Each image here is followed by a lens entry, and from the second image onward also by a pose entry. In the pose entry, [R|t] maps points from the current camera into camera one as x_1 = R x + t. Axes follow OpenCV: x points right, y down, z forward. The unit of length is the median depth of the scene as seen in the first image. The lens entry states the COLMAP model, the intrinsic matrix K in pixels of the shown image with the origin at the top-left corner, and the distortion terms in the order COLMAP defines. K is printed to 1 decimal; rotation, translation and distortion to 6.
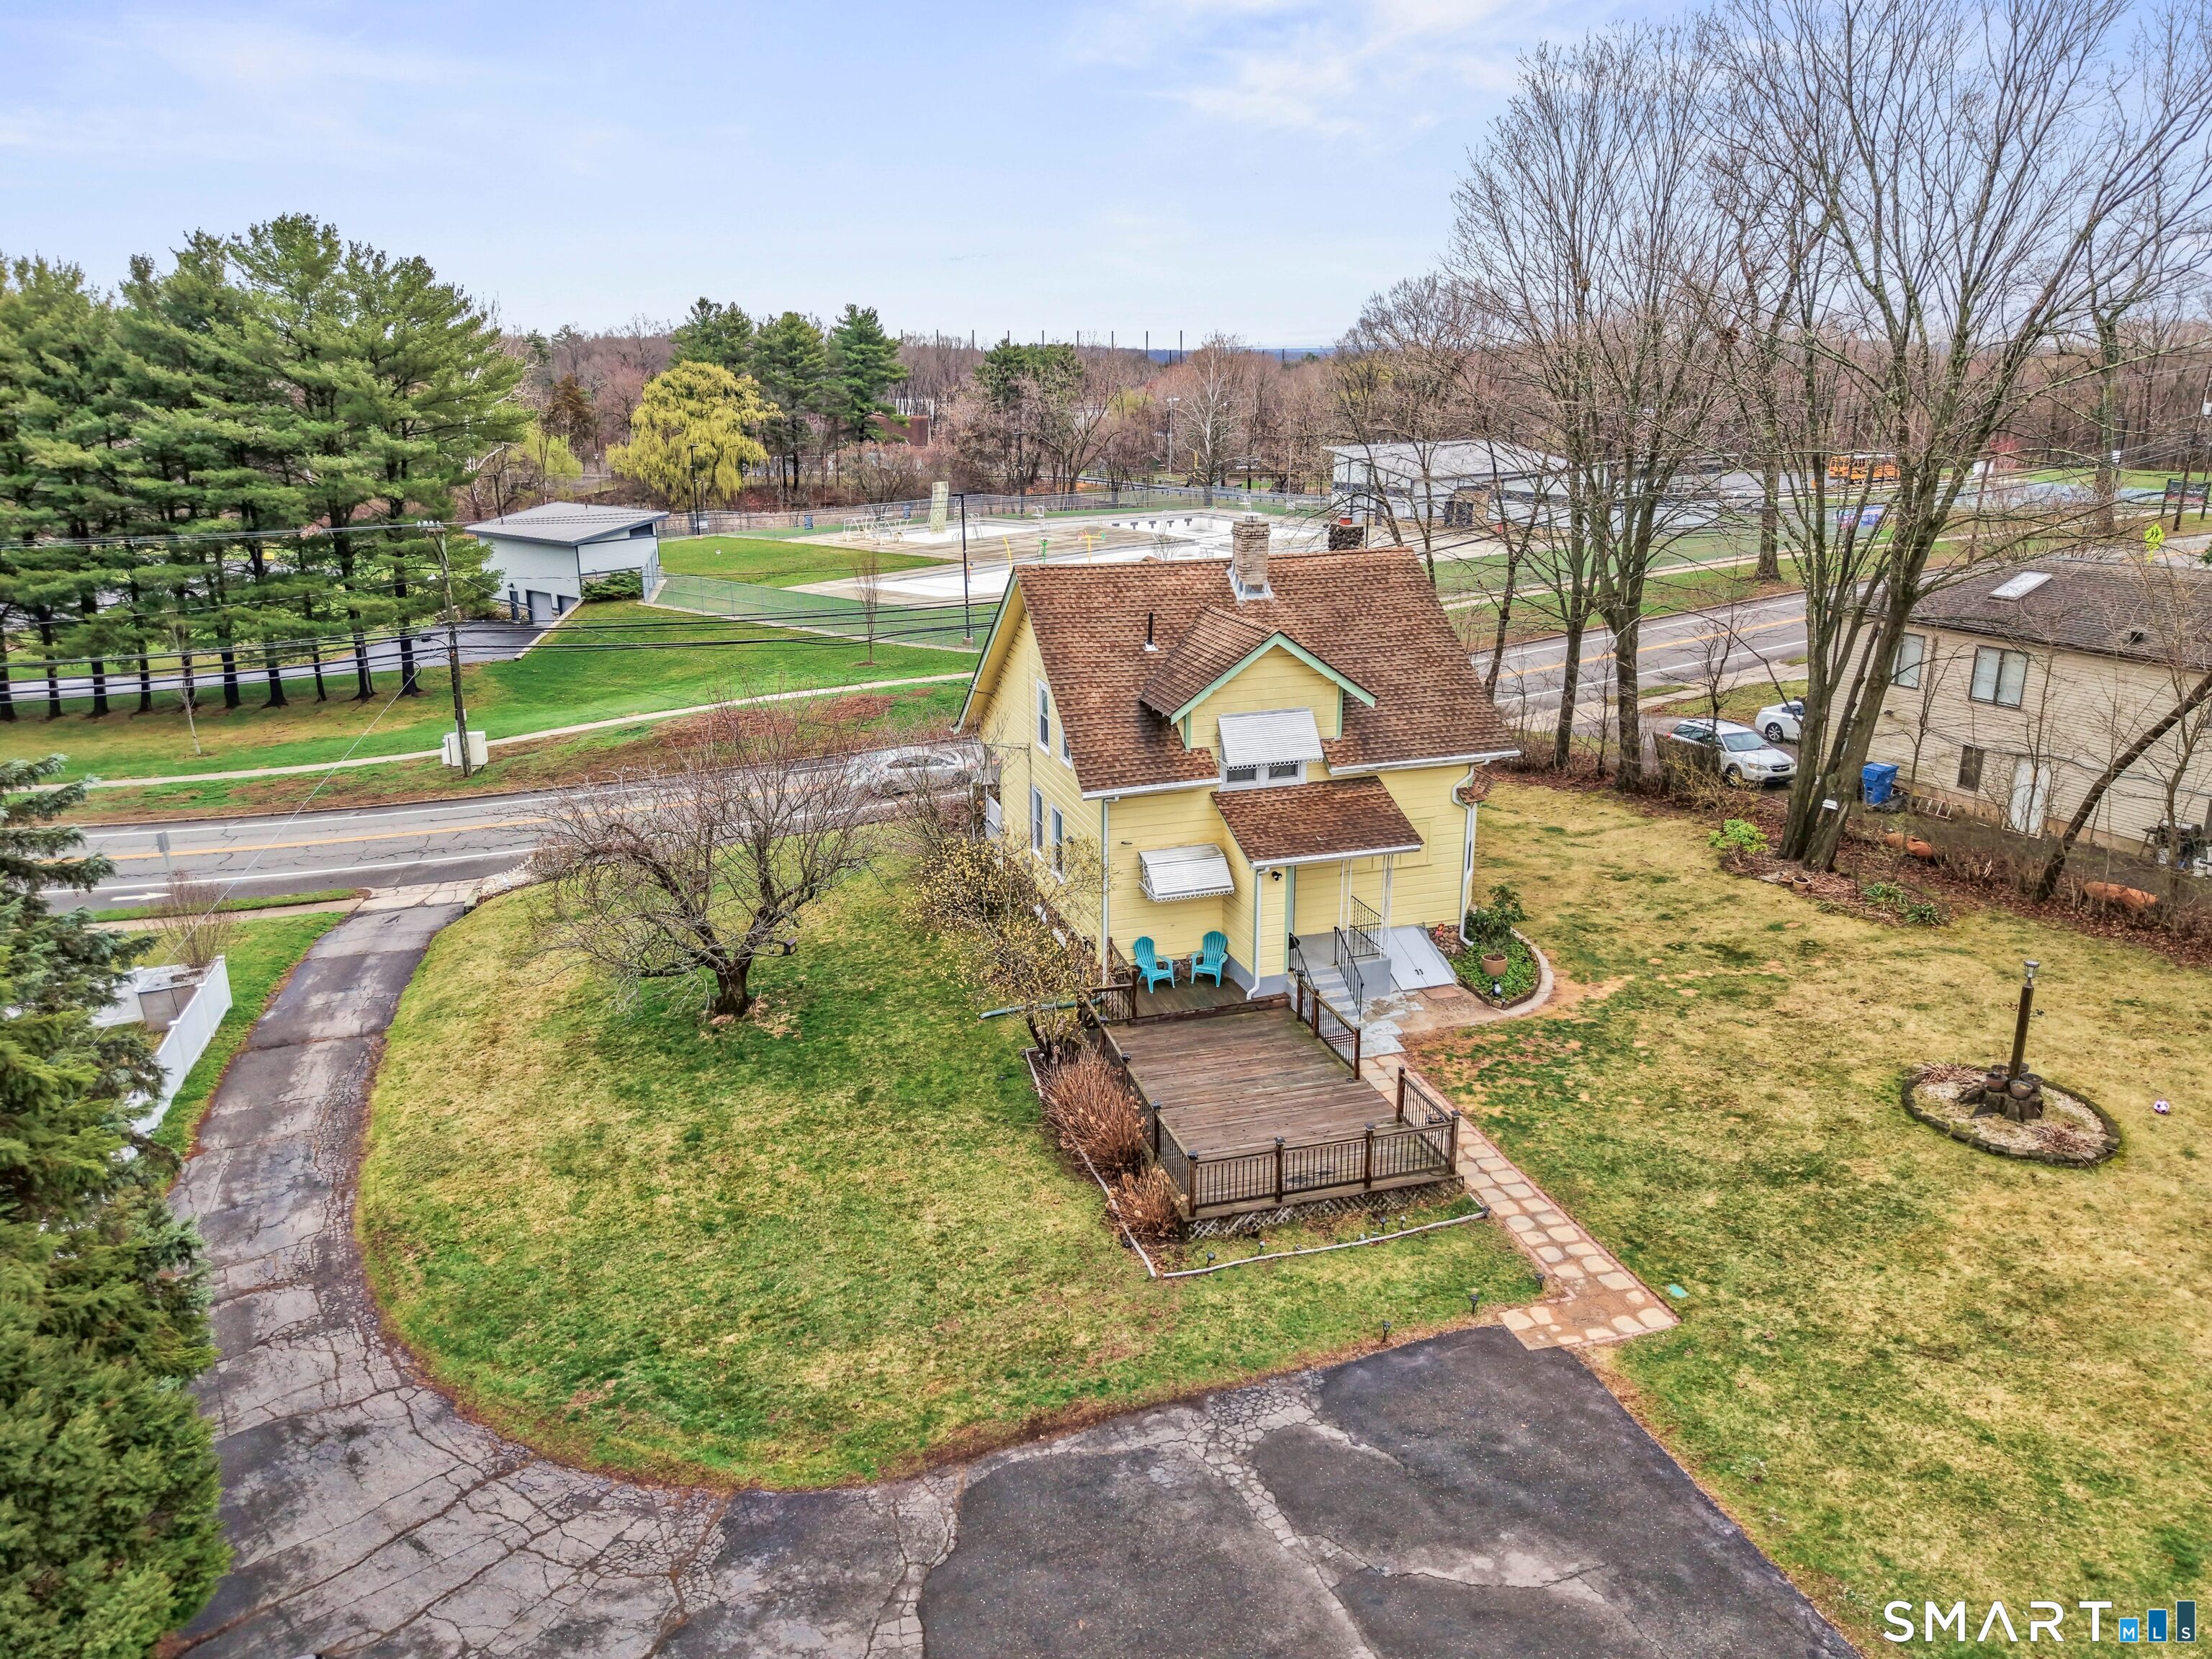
lens RADIAL K [[1521.7, 0, 1117.1], [0, 1521.7, 840.4], [0, 0, 1]] dist [0.021868, -0.036314]
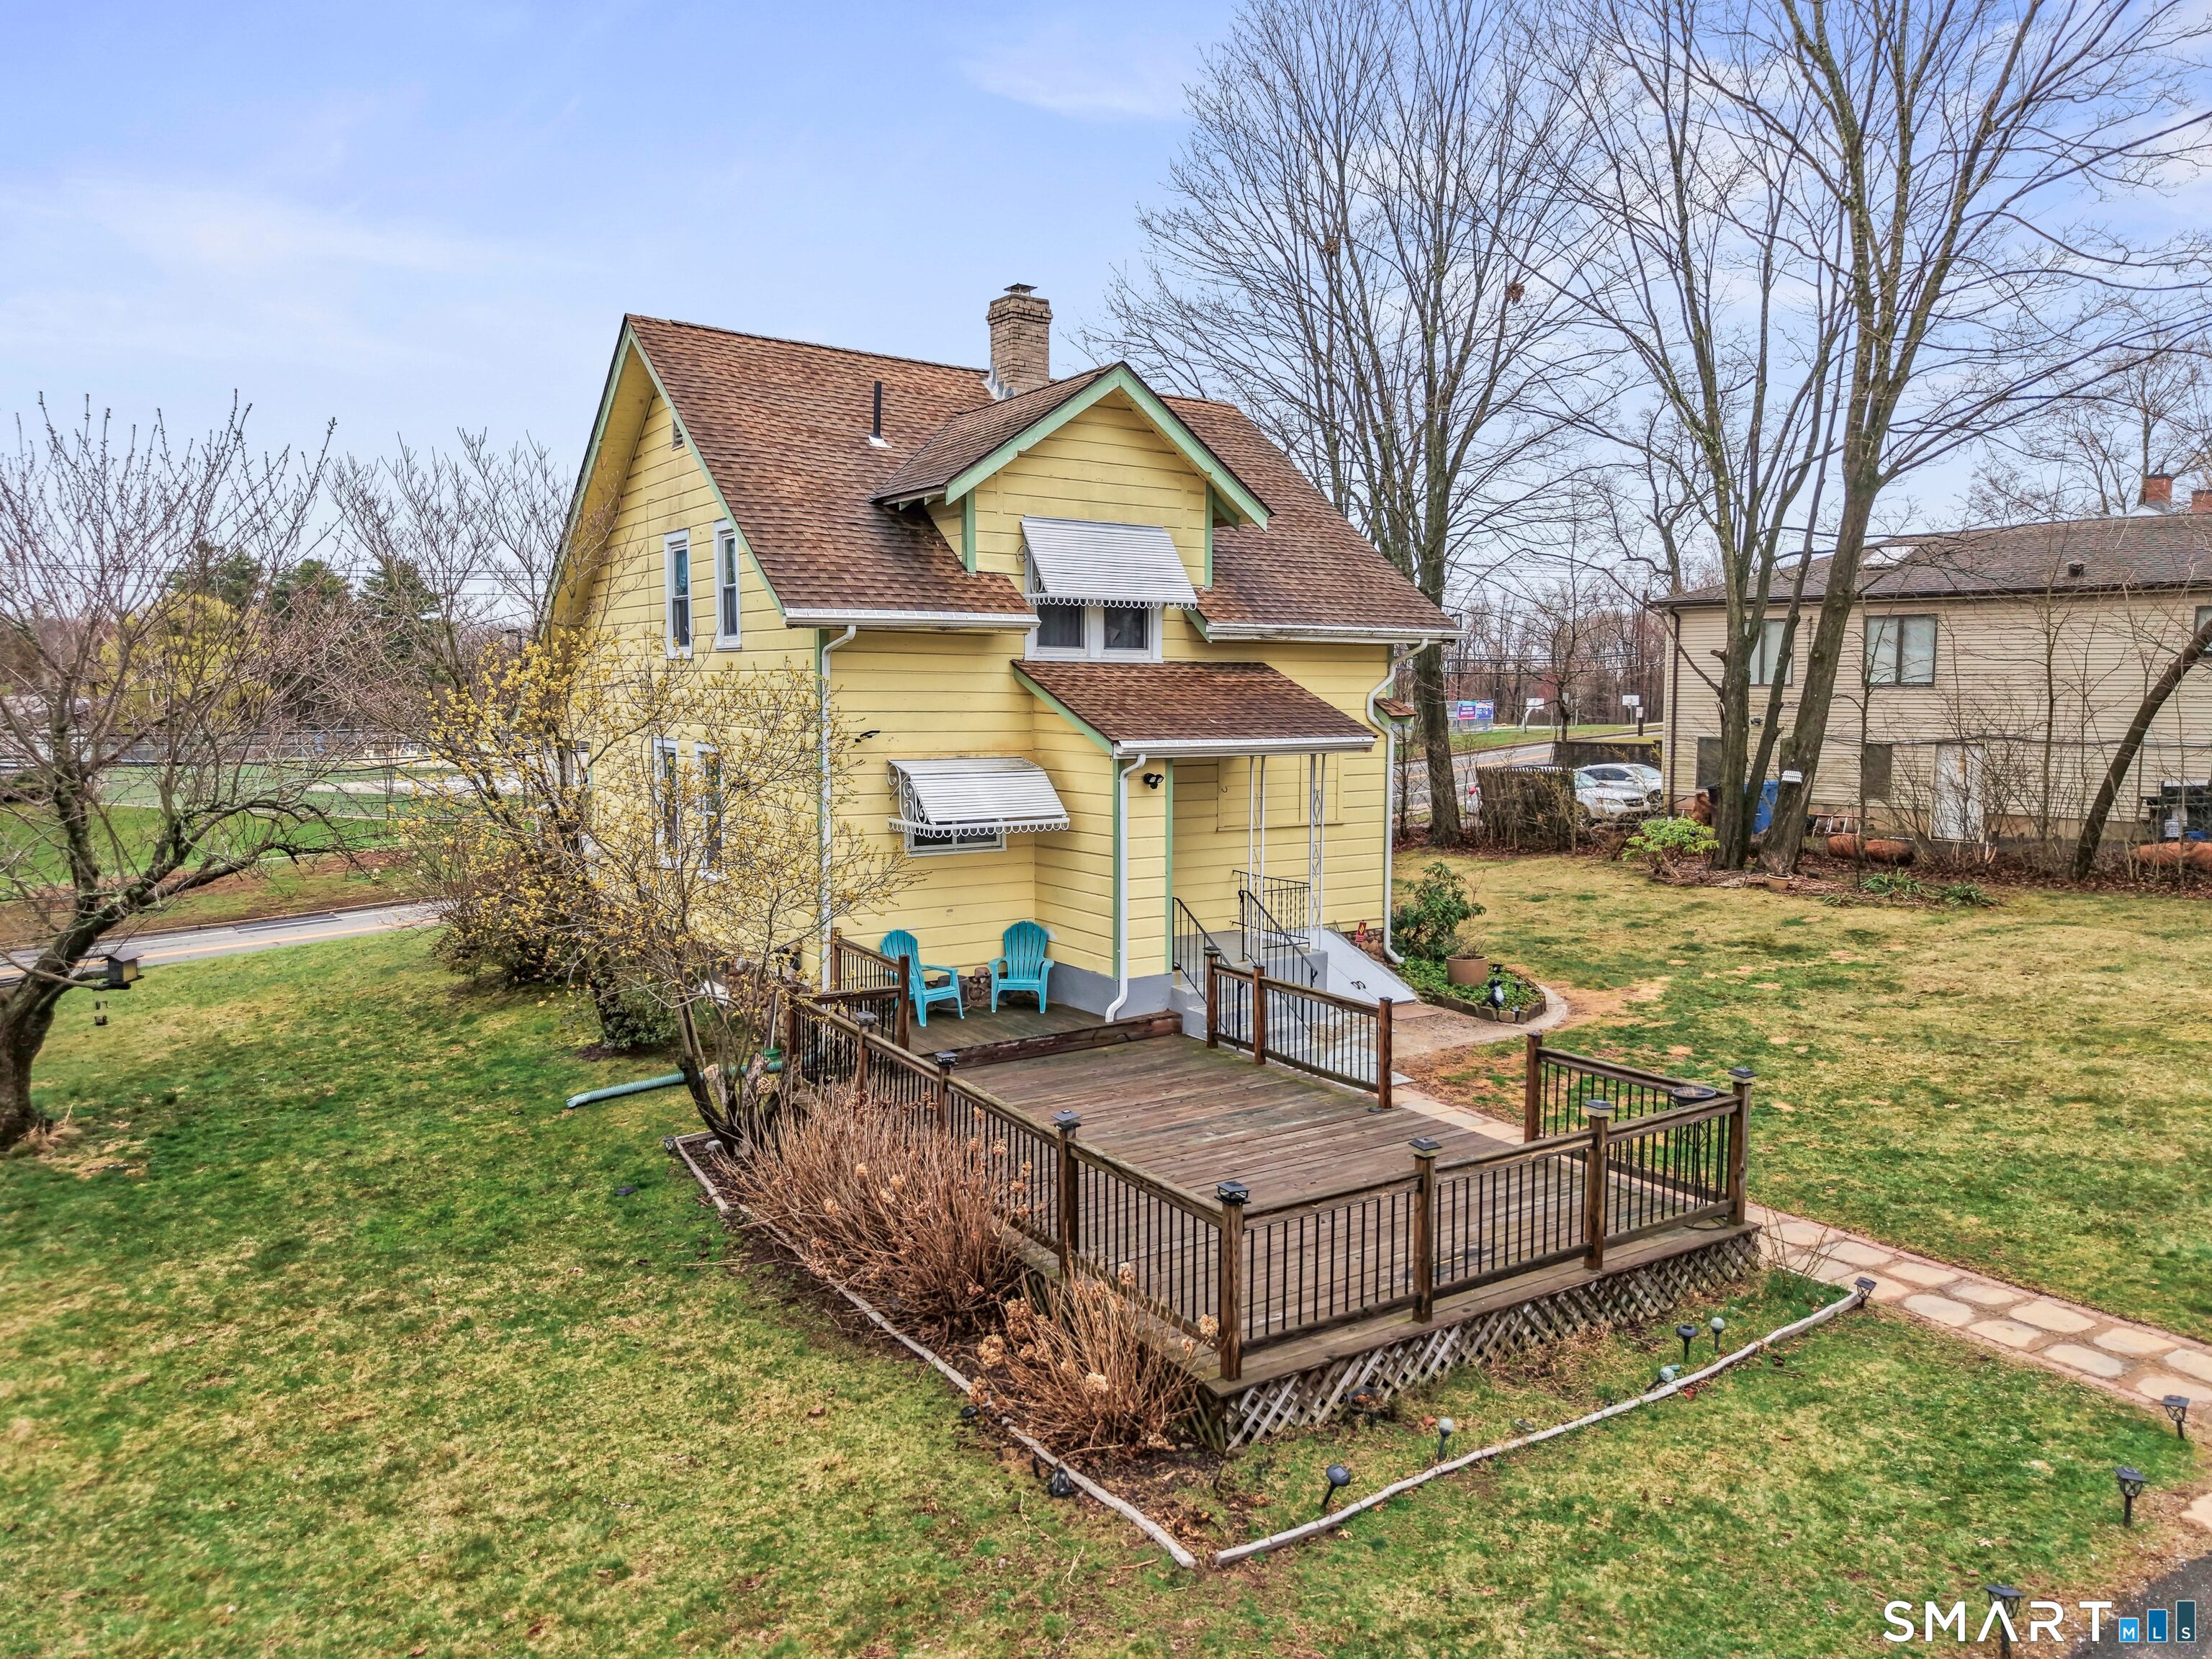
lens RADIAL K [[1521.7, 0, 1144.4], [0, 1521.7, 813.1], [0, 0, 1]] dist [0.021868, -0.036314]
pose [[0.957416, -0.016169, 0.288260, -0.056183], [0.076640, 0.976843, -0.199758, 0.146277], [-0.278355, 0.213344, 0.936484, 0.502114]]
